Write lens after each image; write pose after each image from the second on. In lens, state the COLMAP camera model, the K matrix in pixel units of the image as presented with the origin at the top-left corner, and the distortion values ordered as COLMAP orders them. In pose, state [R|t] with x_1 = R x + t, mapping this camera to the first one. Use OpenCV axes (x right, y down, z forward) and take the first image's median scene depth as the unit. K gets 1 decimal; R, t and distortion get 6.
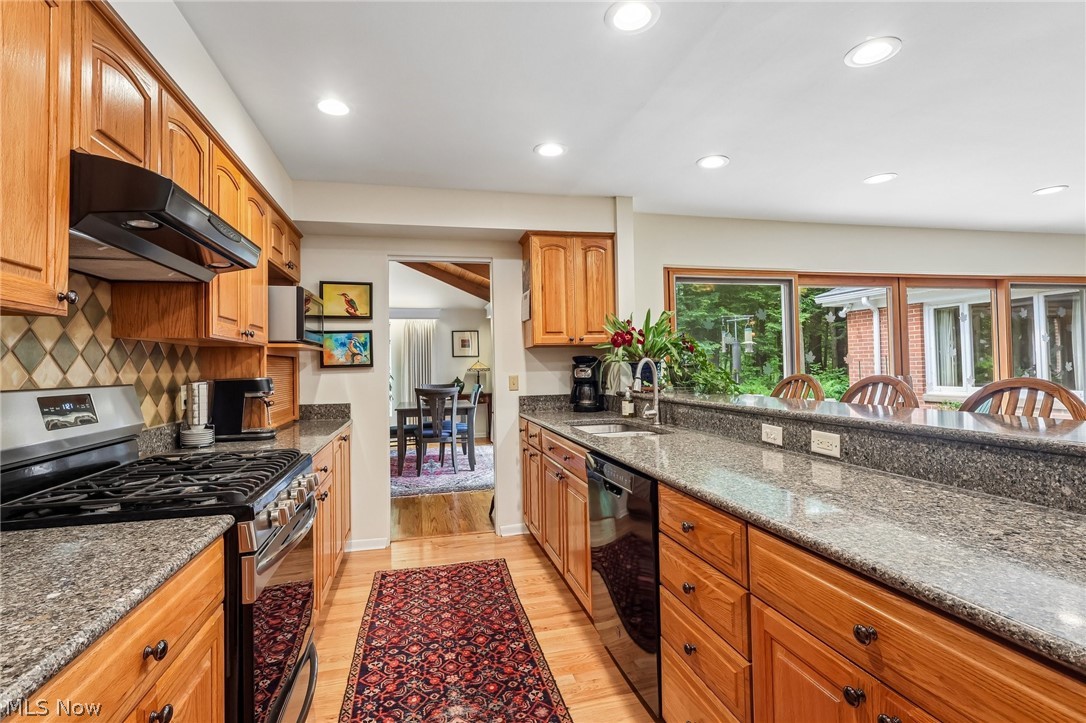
lens RADIAL K [[502.3, 0, 535.7], [0, 502.3, 354.2], [0, 0, 1]] dist [-0.001491, 0.000661]
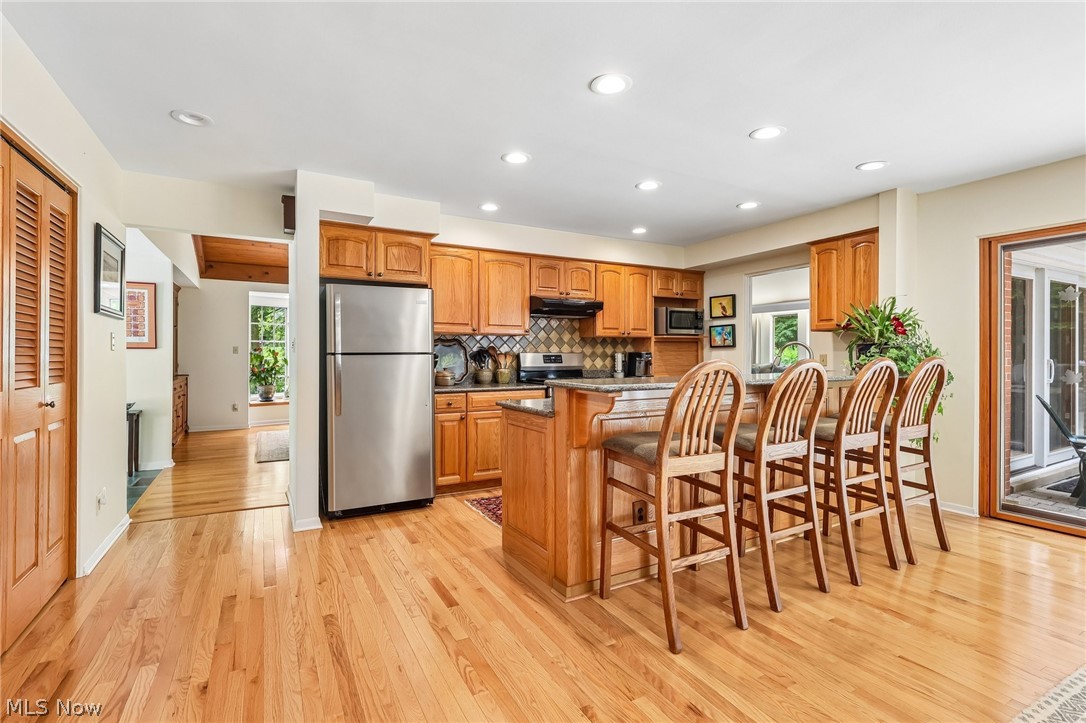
lens RADIAL K [[502.3, 0, 544.5], [0, 502.3, 352.6], [0, 0, 1]] dist [-0.001491, 0.000661]
pose [[0.271526, 0.015228, -0.962311, 1.067626], [0.023440, 0.999474, 0.022430, -0.007323], [0.962146, -0.028647, 0.271026, -0.015847]]
